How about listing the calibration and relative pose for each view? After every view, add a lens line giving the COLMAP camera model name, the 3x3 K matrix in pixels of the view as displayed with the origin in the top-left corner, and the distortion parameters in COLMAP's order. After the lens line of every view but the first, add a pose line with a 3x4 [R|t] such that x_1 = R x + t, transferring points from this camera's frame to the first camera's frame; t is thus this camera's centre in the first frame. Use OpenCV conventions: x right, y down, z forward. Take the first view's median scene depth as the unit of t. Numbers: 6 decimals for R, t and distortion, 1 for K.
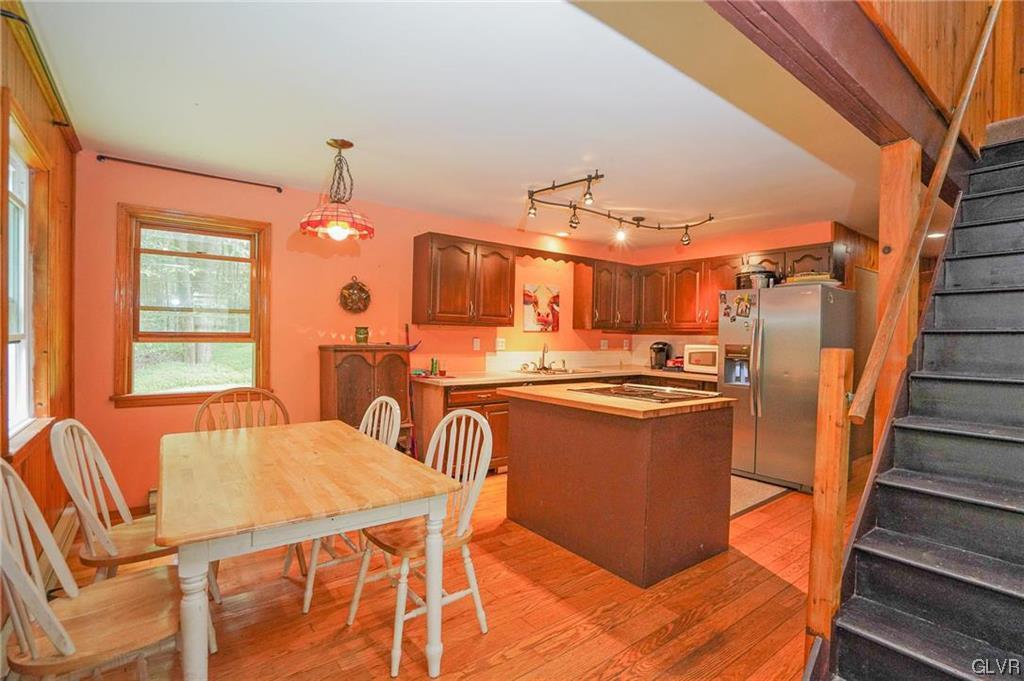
lens RADIAL K [[479.9, 0, 513.2], [0, 479.9, 342.8], [0, 0, 1]] dist [-0.045242, 0.014939]
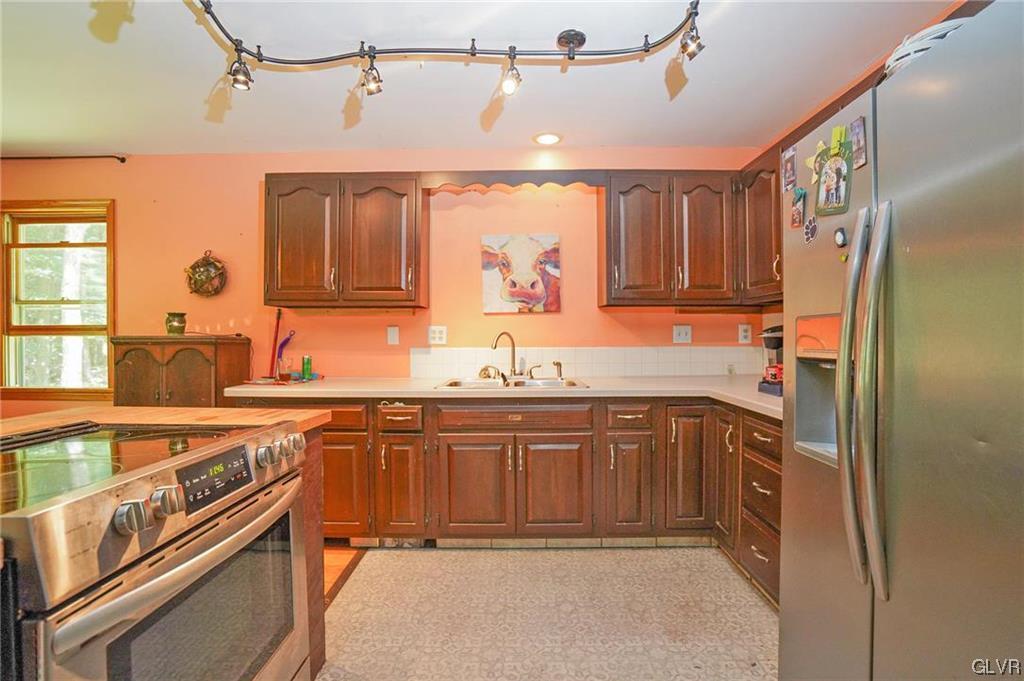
lens RADIAL K [[479.9, 0, 503.8], [0, 479.9, 334.3], [0, 0, 1]] dist [-0.045242, 0.014939]
pose [[0.785825, -0.023518, -0.618002, 0.430993], [0.006069, 0.999522, -0.030319, 0.020984], [0.618419, 0.020075, 0.785592, 0.566930]]
